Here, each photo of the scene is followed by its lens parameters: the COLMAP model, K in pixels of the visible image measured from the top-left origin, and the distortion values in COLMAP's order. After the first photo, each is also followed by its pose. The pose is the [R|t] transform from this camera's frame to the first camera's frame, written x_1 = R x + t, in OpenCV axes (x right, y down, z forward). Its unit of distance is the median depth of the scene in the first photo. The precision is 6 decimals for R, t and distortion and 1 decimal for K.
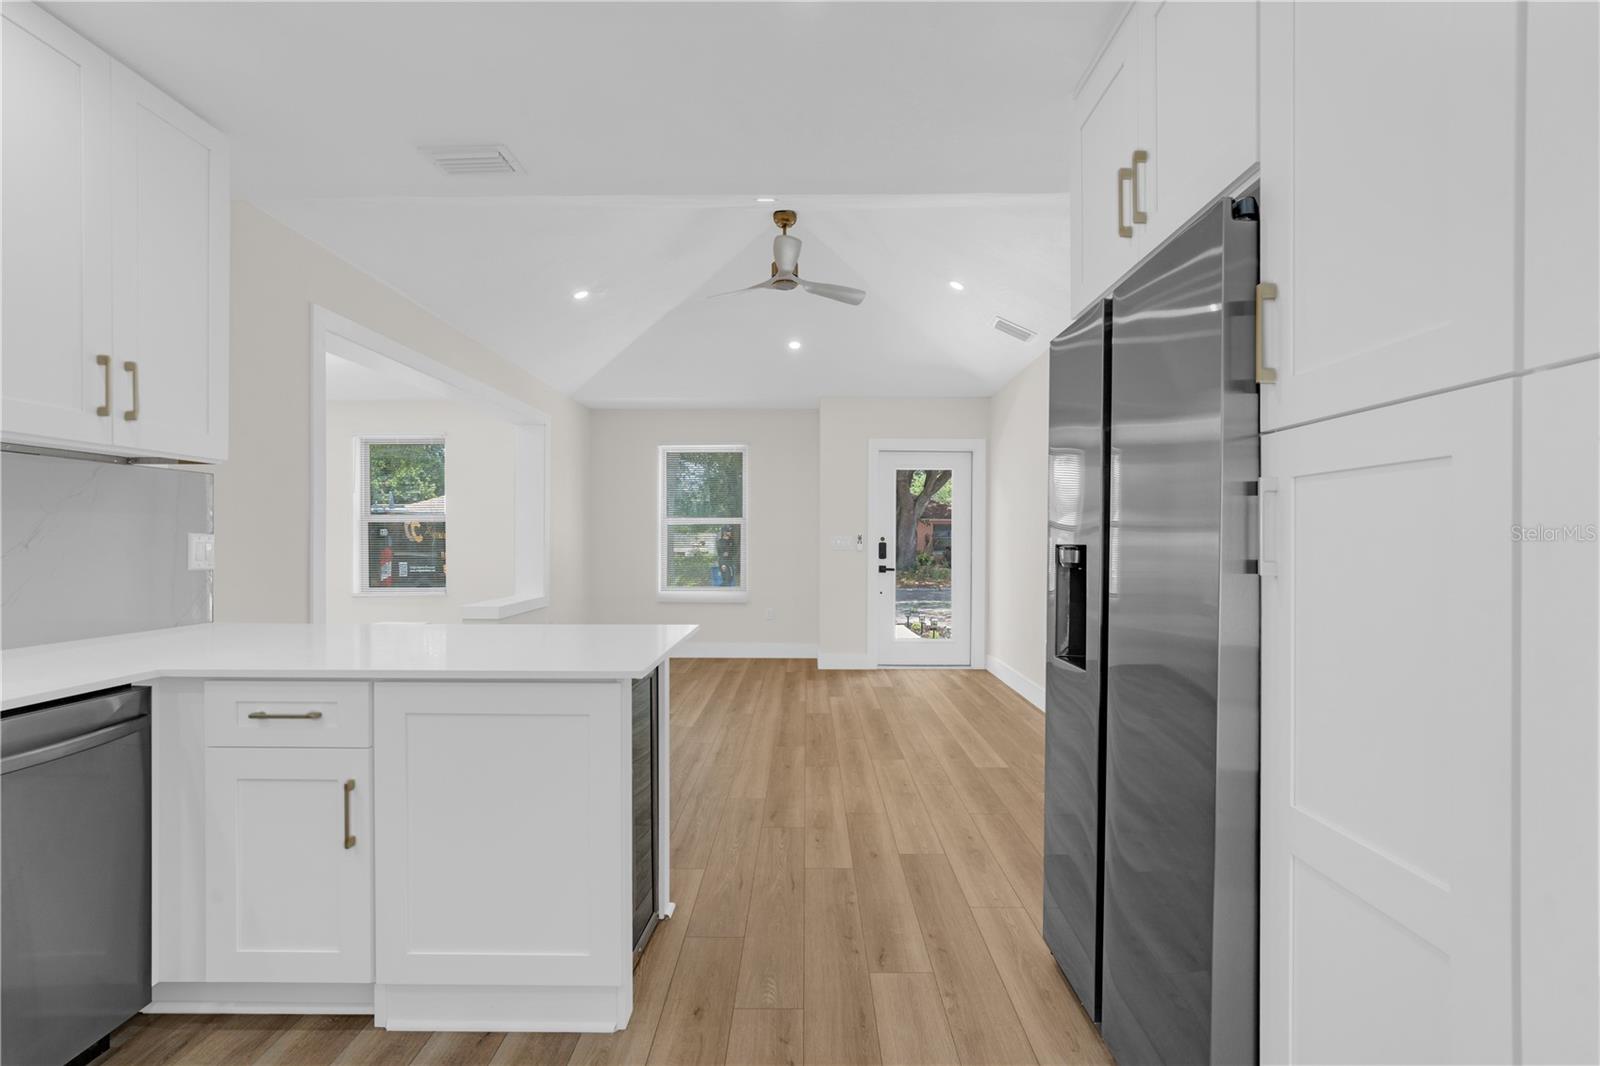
lens RADIAL K [[753.2, 0, 806.4], [0, 753.2, 547.2], [0, 0, 1]] dist [-0.019566, 0.009438]
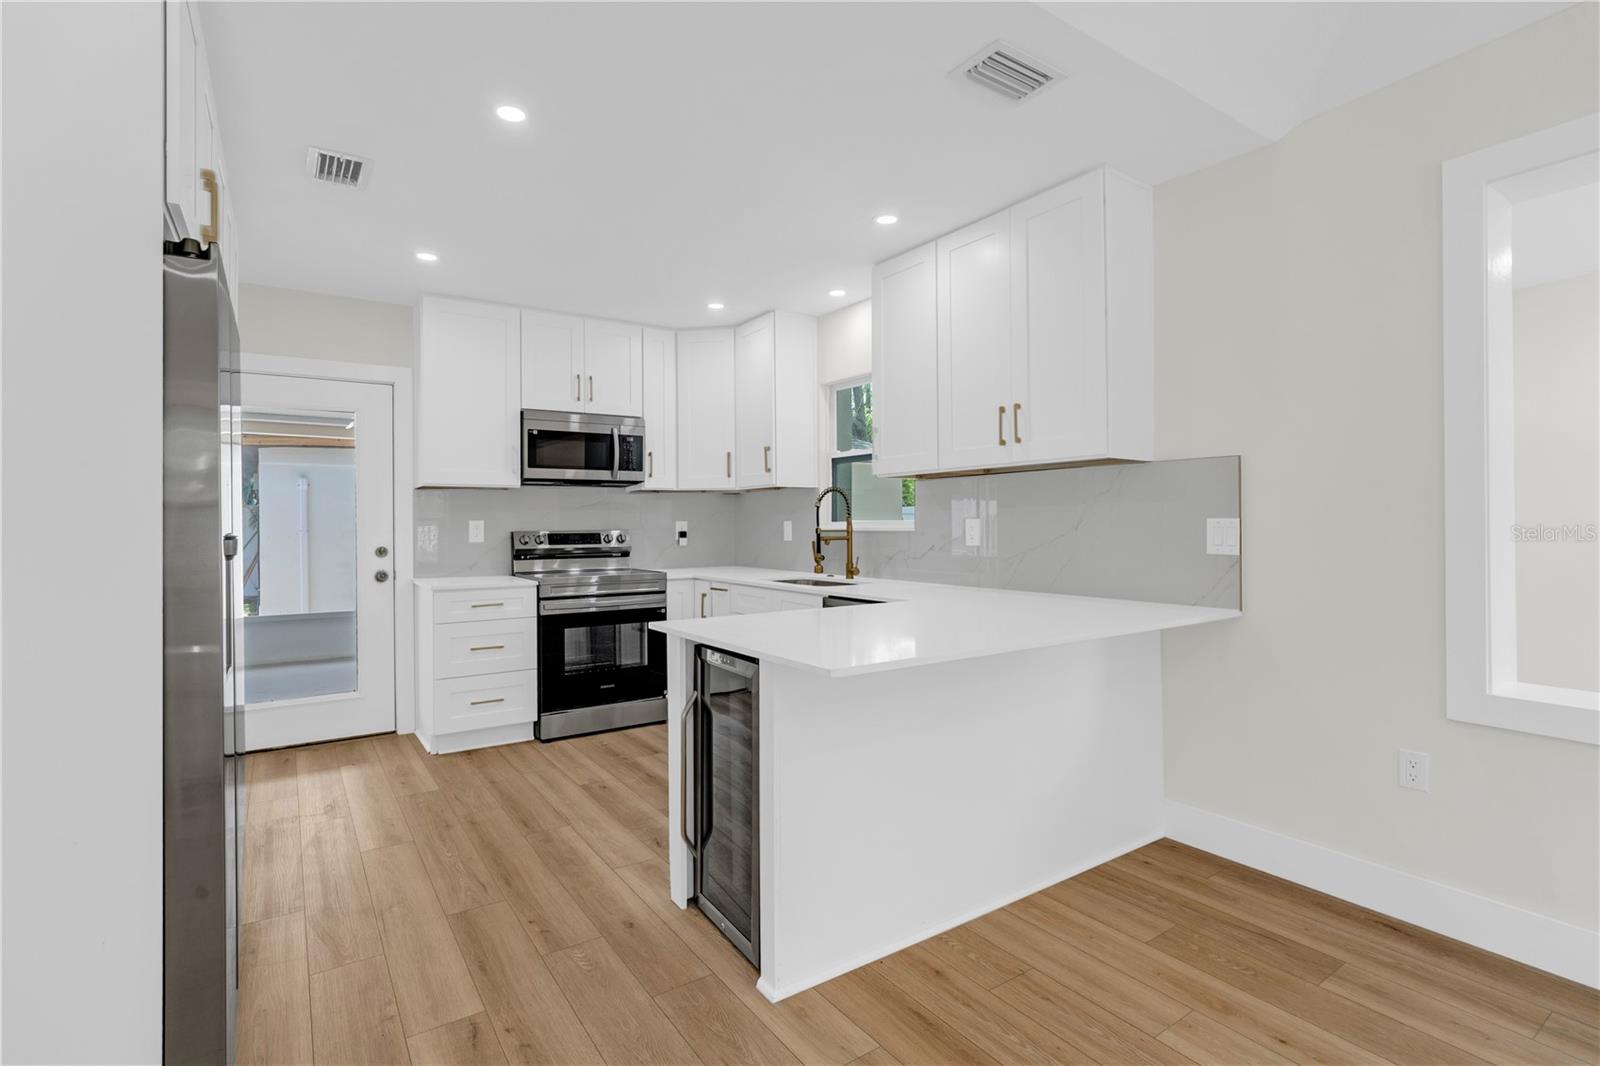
lens RADIAL K [[753.2, 0, 799.4], [0, 753.2, 518.2], [0, 0, 1]] dist [-0.019566, 0.009438]
pose [[-0.822638, -0.001084, -0.568564, 0.240528], [-0.001017, 0.999999, -0.000436, -0.018628], [0.568564, 0.000219, -0.822639, 1.652349]]
